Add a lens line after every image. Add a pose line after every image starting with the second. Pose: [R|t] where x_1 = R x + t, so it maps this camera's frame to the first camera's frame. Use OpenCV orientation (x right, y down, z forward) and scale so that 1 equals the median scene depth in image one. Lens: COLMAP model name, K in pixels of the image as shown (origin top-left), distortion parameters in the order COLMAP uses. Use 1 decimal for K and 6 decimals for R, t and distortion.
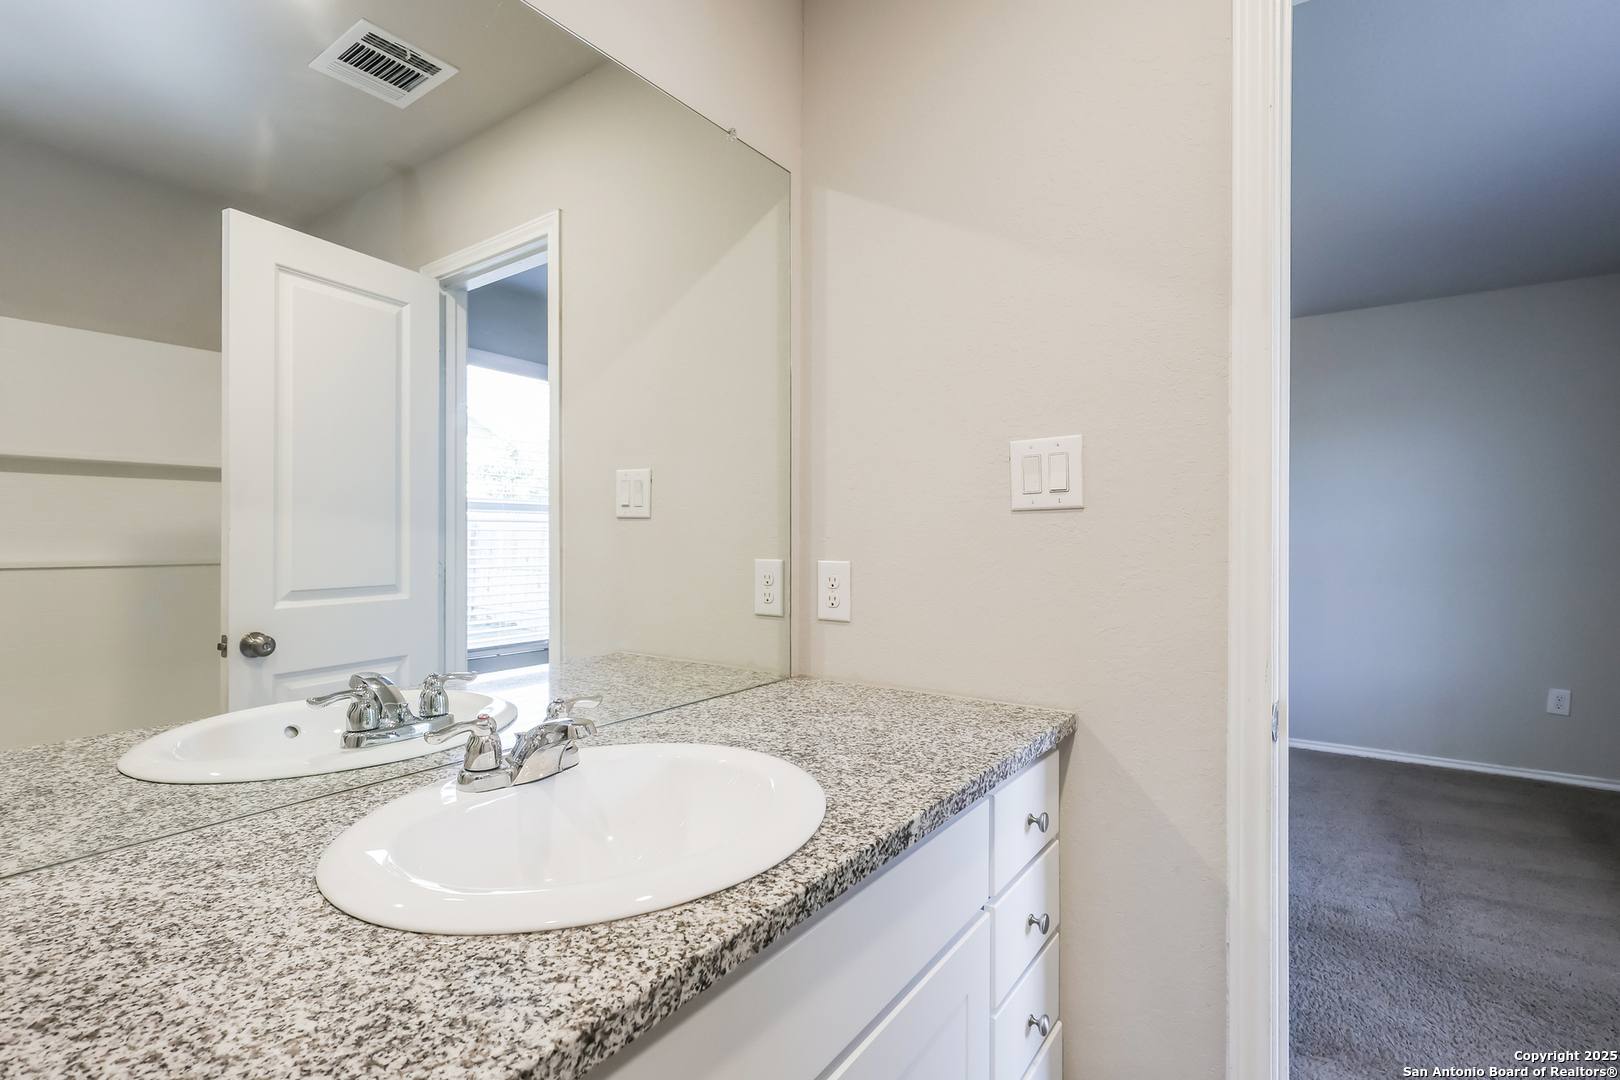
lens RADIAL K [[757.5, 0, 812.1], [0, 757.5, 539.8], [0, 0, 1]] dist [0.001189, 0.001362]
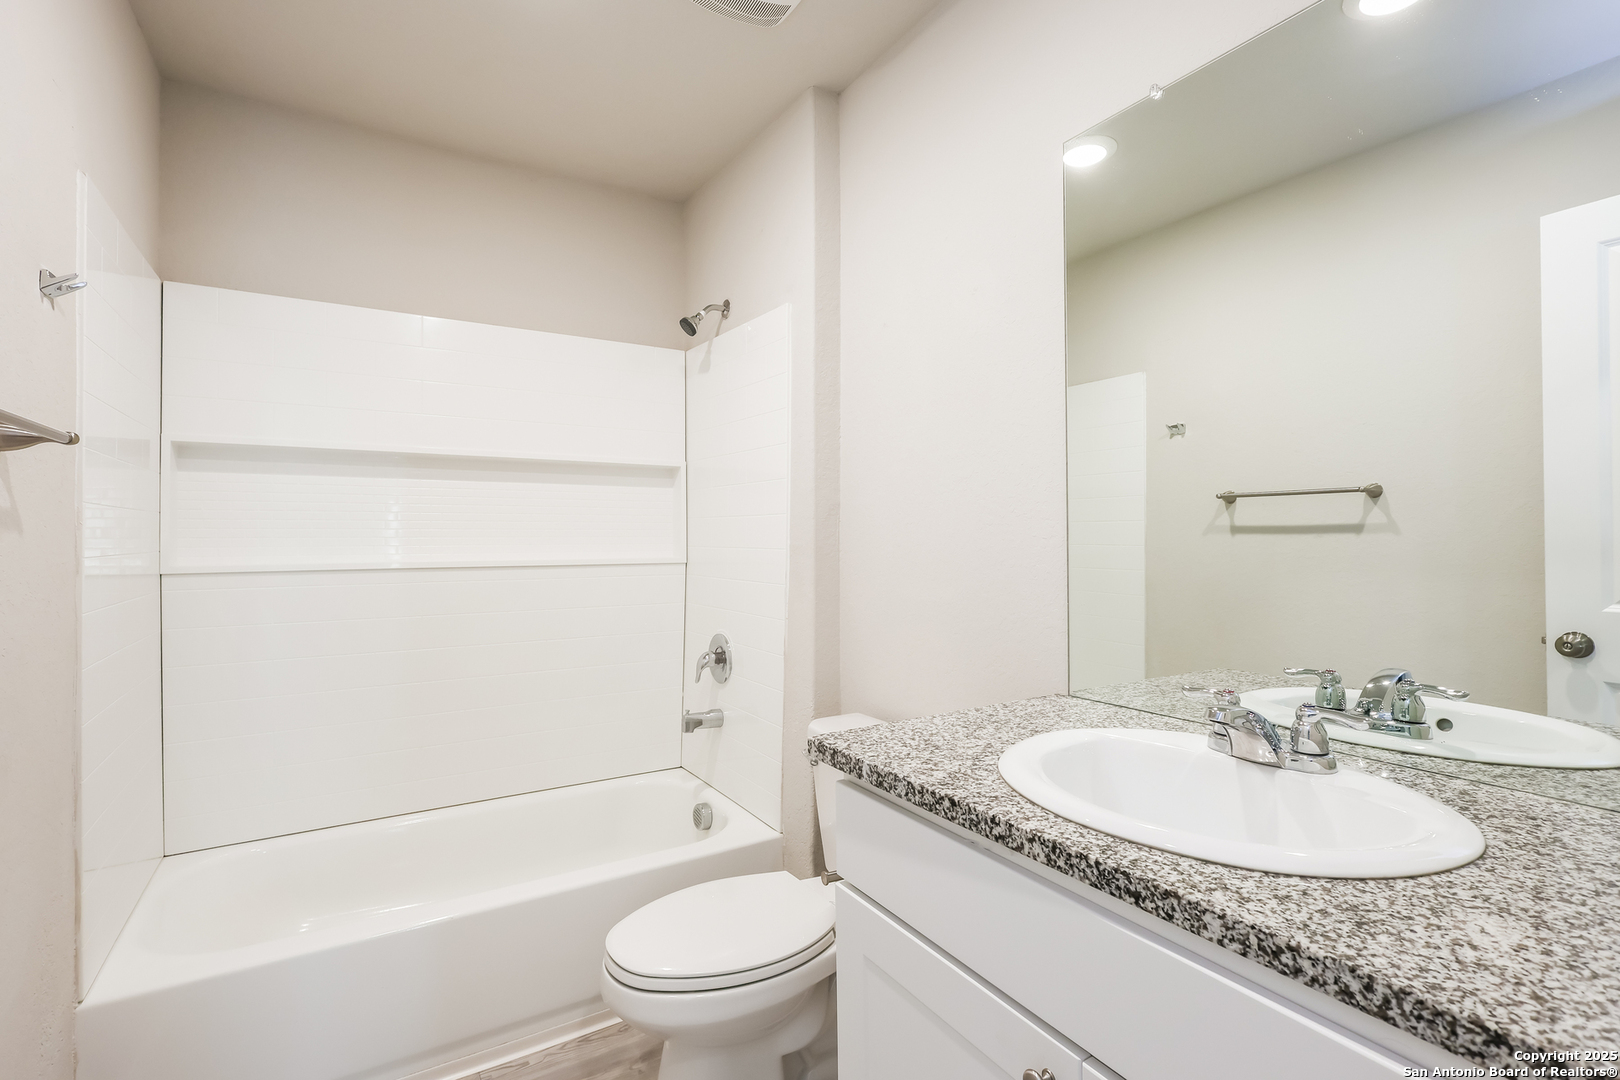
lens RADIAL K [[757.5, 0, 812.4], [0, 757.5, 535.4], [0, 0, 1]] dist [0.001189, 0.001362]
pose [[-0.394480, 0.004391, -0.918894, 0.538022], [0.001656, 0.999990, 0.004068, -0.006091], [0.918903, 0.000083, -0.394483, 0.491987]]
